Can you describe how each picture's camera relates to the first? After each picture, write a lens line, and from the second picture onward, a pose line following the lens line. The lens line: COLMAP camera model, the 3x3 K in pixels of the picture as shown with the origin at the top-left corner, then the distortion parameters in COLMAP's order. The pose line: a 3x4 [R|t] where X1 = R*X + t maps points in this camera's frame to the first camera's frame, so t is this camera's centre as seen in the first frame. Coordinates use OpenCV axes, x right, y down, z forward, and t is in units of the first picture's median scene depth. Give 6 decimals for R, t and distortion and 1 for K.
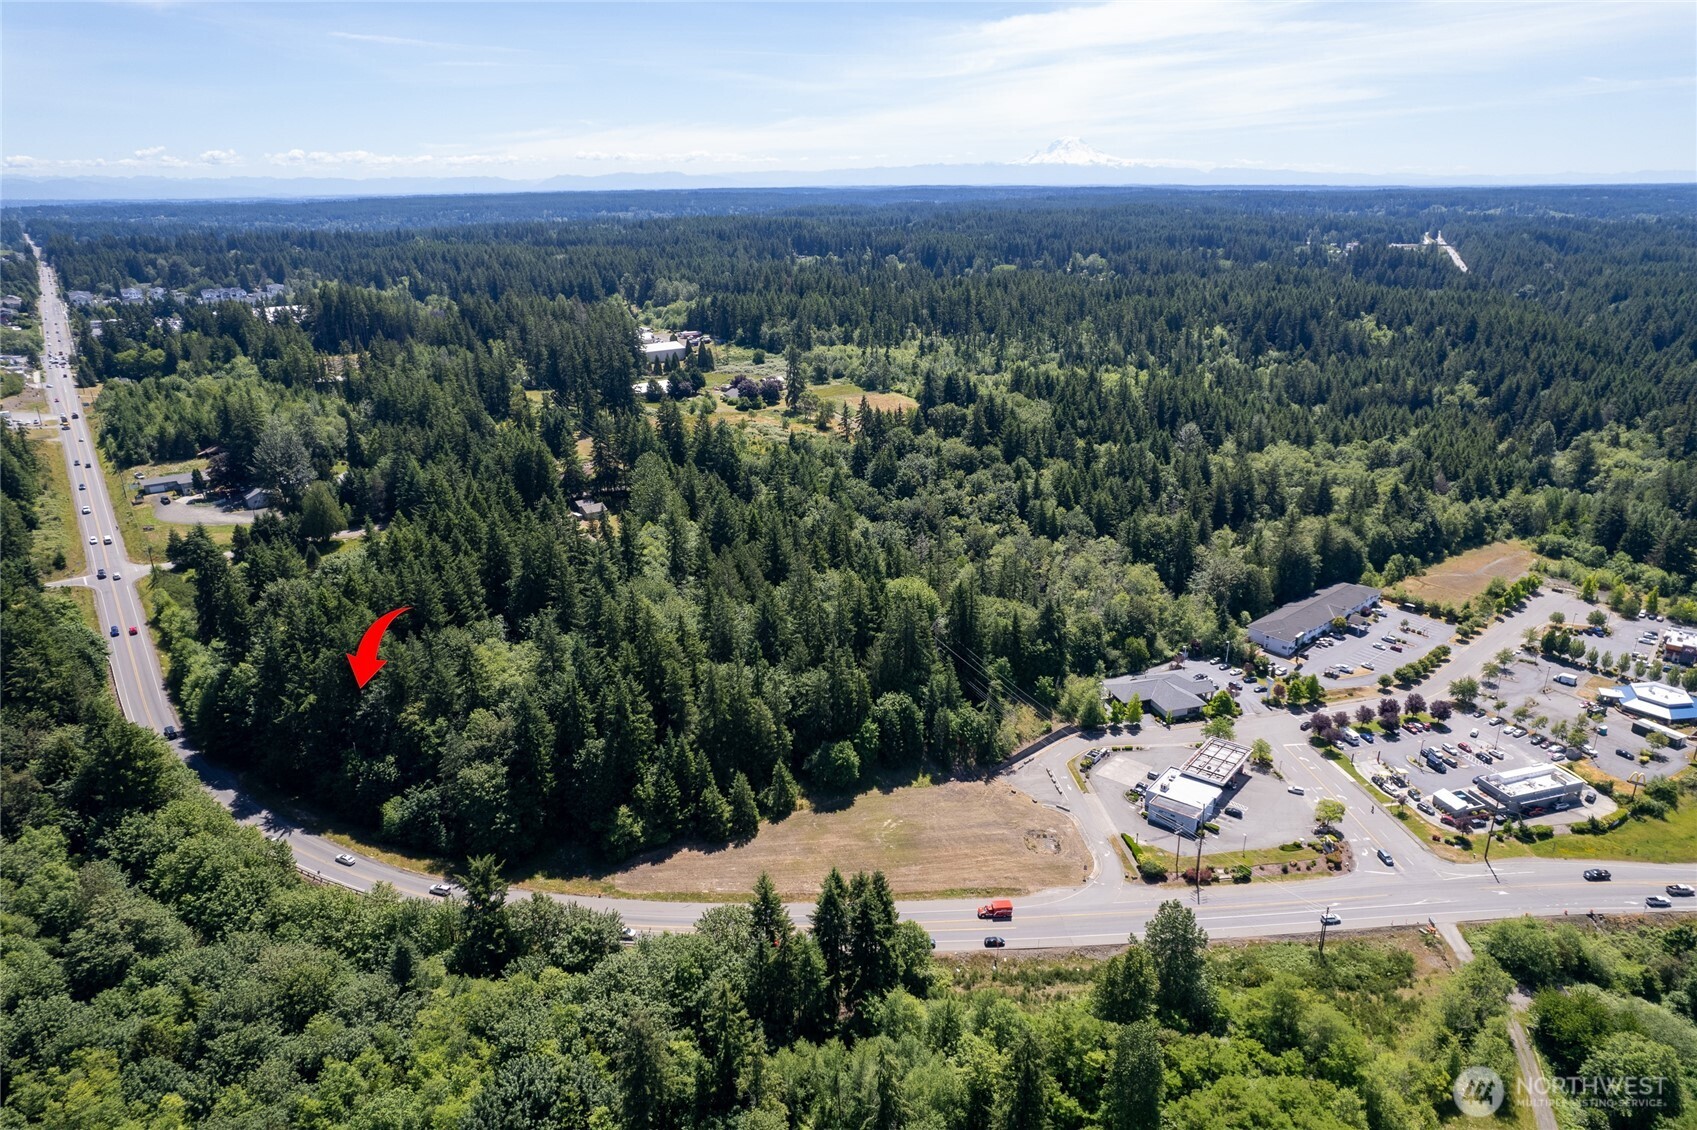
lens RADIAL K [[1099.0, 0, 878.9], [0, 1099.0, 571.7], [0, 0, 1]] dist [-0.064078, 0.057916]
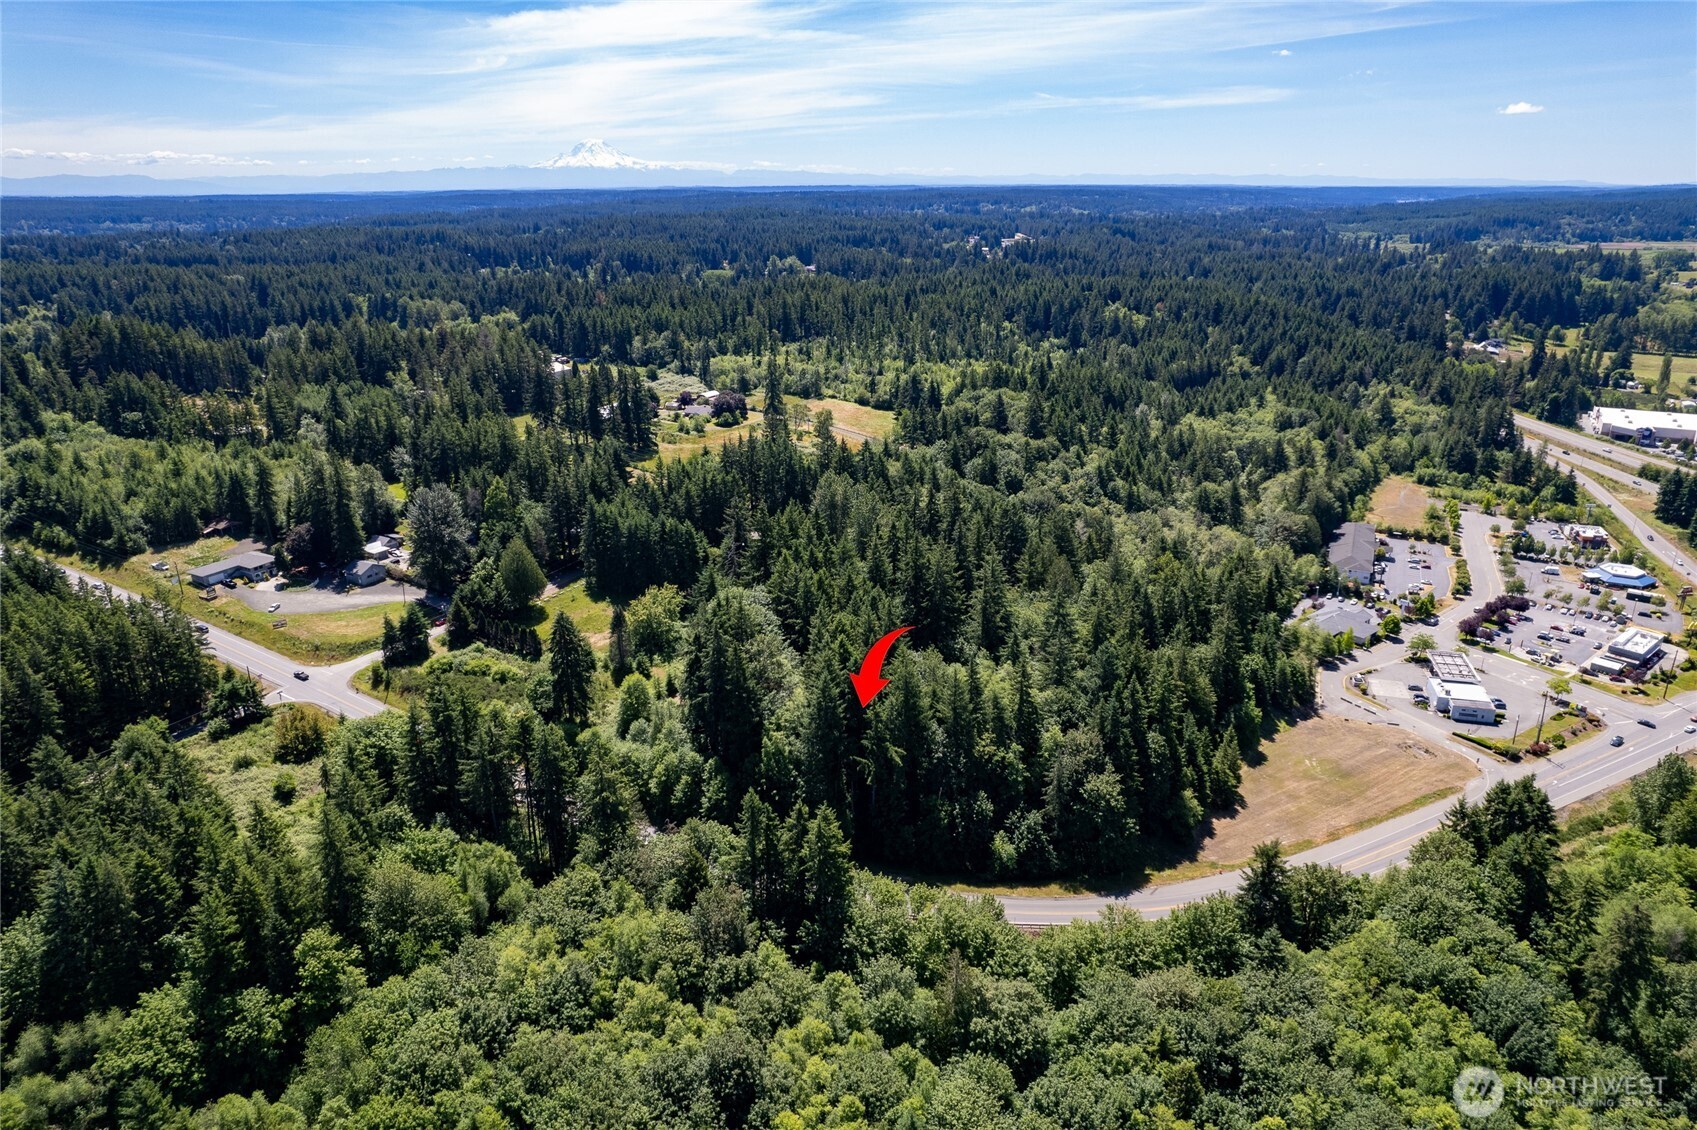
lens RADIAL K [[1099.0, 0, 861.4], [0, 1099.0, 599.7], [0, 0, 1]] dist [-0.064078, 0.057916]
pose [[0.914372, -0.143006, 0.378779, -0.671155], [0.135177, 0.989690, 0.047337, -0.043683], [-0.381644, 0.007918, 0.924276, 0.112097]]
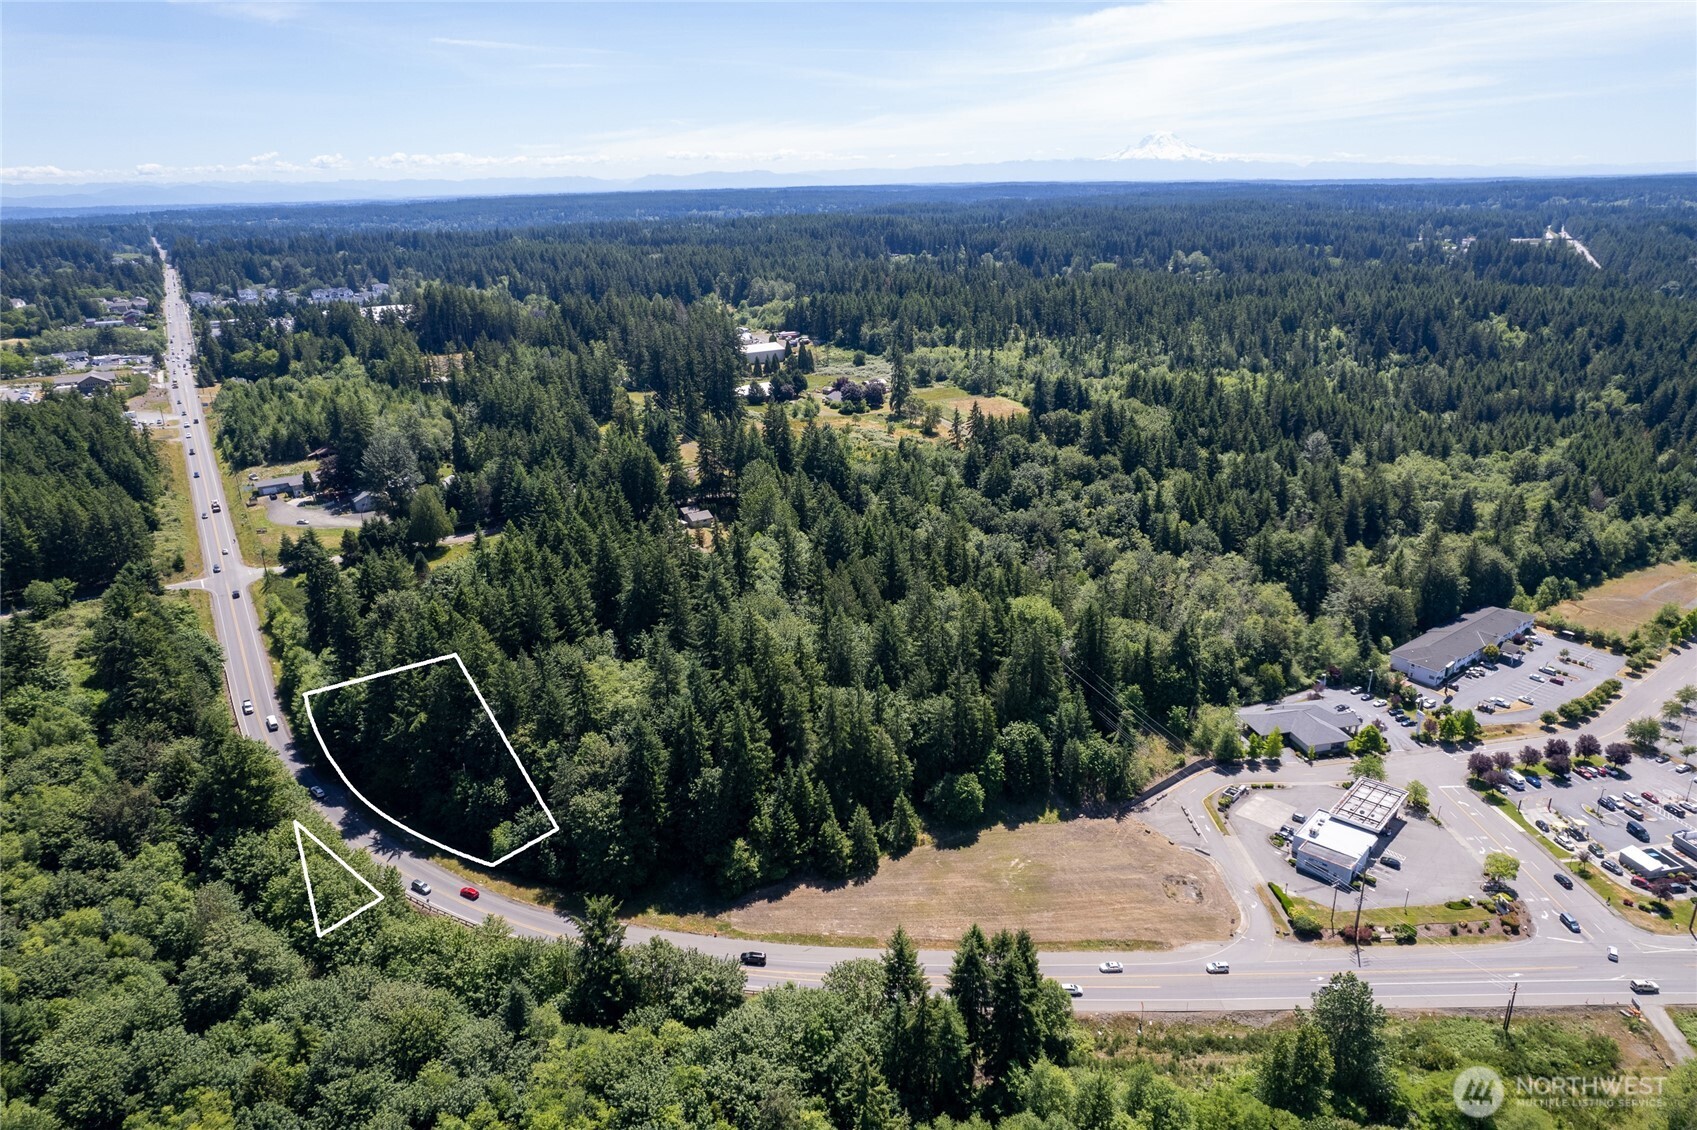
lens RADIAL K [[1099.0, 0, 873.3], [0, 1099.0, 575.9], [0, 0, 1]] dist [-0.064078, 0.057916]
pose [[0.996873, 0.017506, -0.077061, -0.037129], [-0.017078, 0.999835, 0.006214, -0.016415], [0.077157, -0.004879, 0.997007, 0.048022]]
